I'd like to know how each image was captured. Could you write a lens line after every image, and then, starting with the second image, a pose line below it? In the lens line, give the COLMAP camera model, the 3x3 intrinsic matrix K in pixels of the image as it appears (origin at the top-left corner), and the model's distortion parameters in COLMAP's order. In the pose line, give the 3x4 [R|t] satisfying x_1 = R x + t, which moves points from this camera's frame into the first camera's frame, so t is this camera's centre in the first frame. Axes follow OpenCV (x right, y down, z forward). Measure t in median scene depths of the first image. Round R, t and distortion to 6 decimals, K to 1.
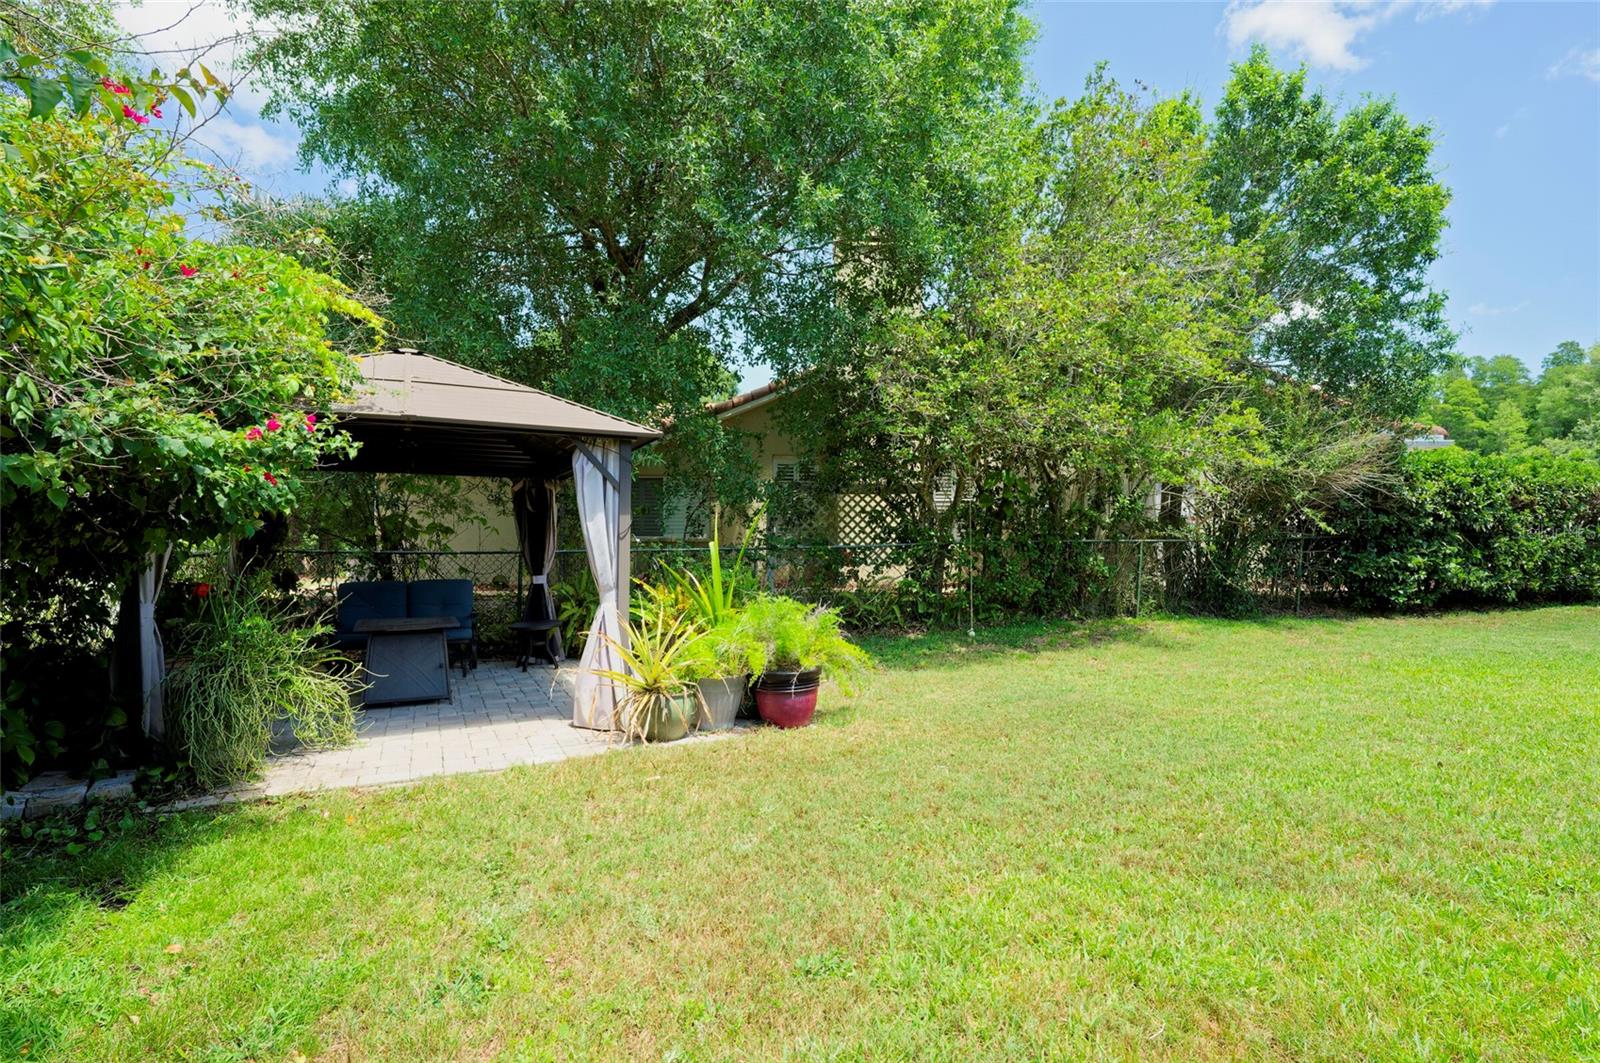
lens RADIAL K [[751.1, 0, 800.0], [0, 751.1, 531.5], [0, 0, 1]] dist [-0.005119, 0.000597]
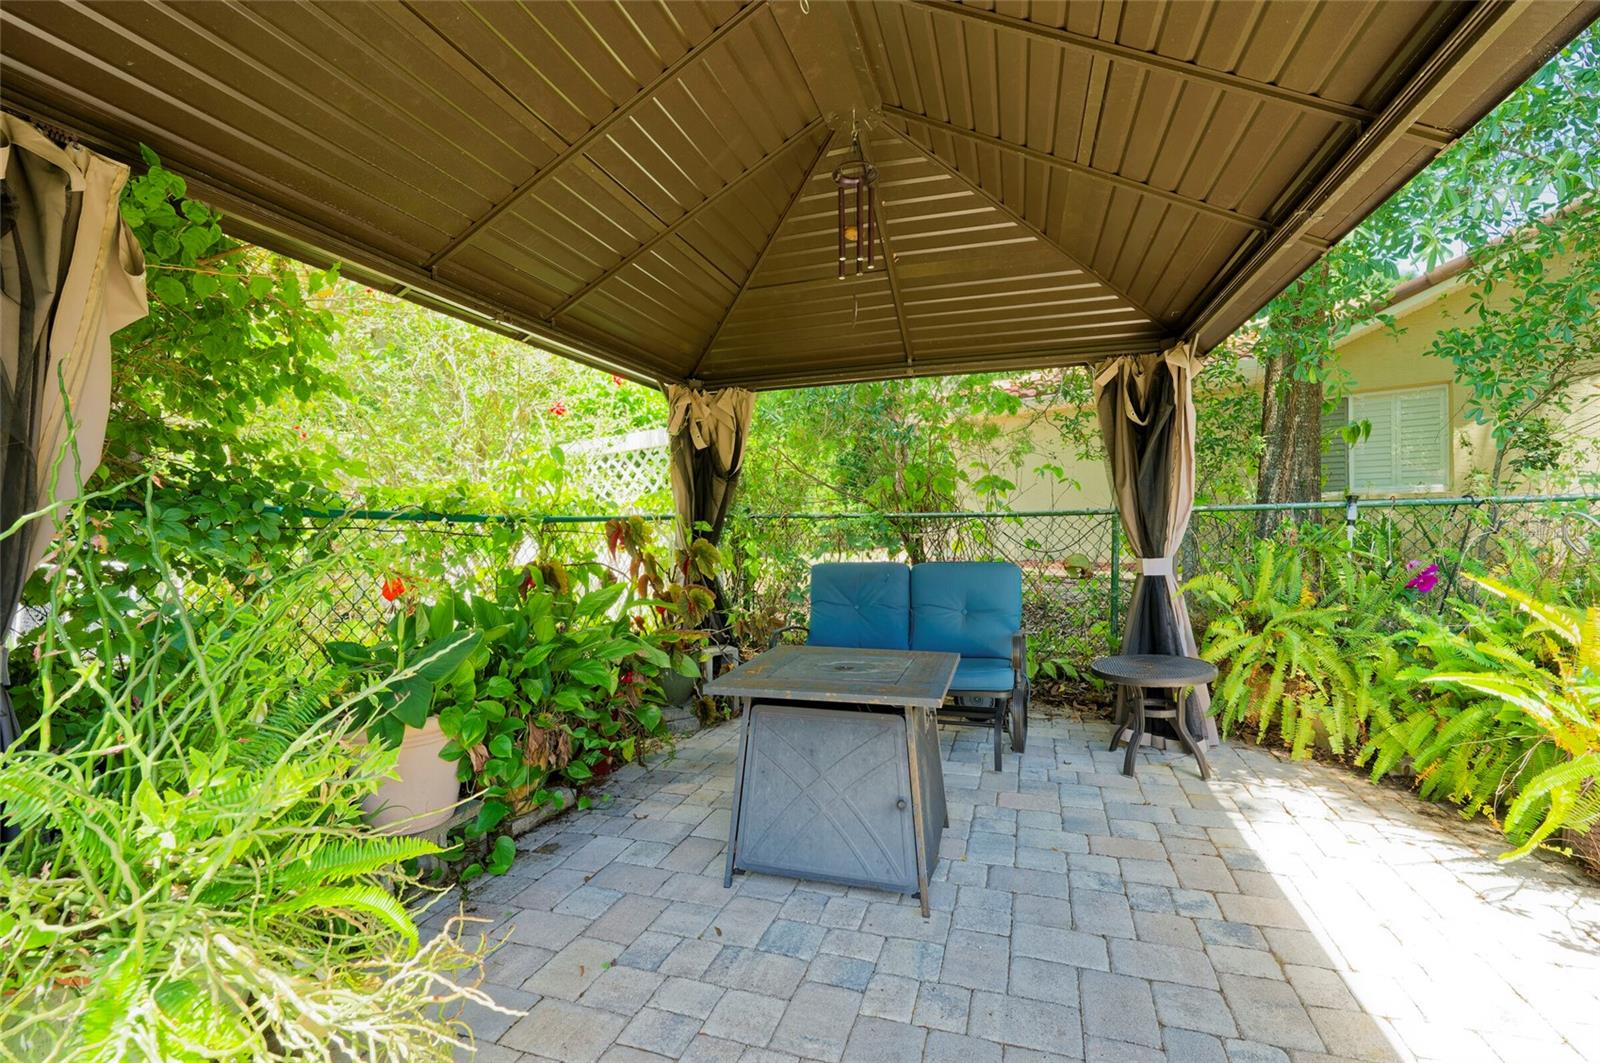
lens RADIAL K [[701.4, 0, 803.8], [0, 701.4, 528.1], [0, 0, 1]] dist [-0.001260, -0.000277]
pose [[0.718104, 0.001803, -0.695933, -0.196241], [0.022351, 0.999421, 0.025653, 0.022926], [0.695576, -0.033976, 0.717648, 0.519203]]
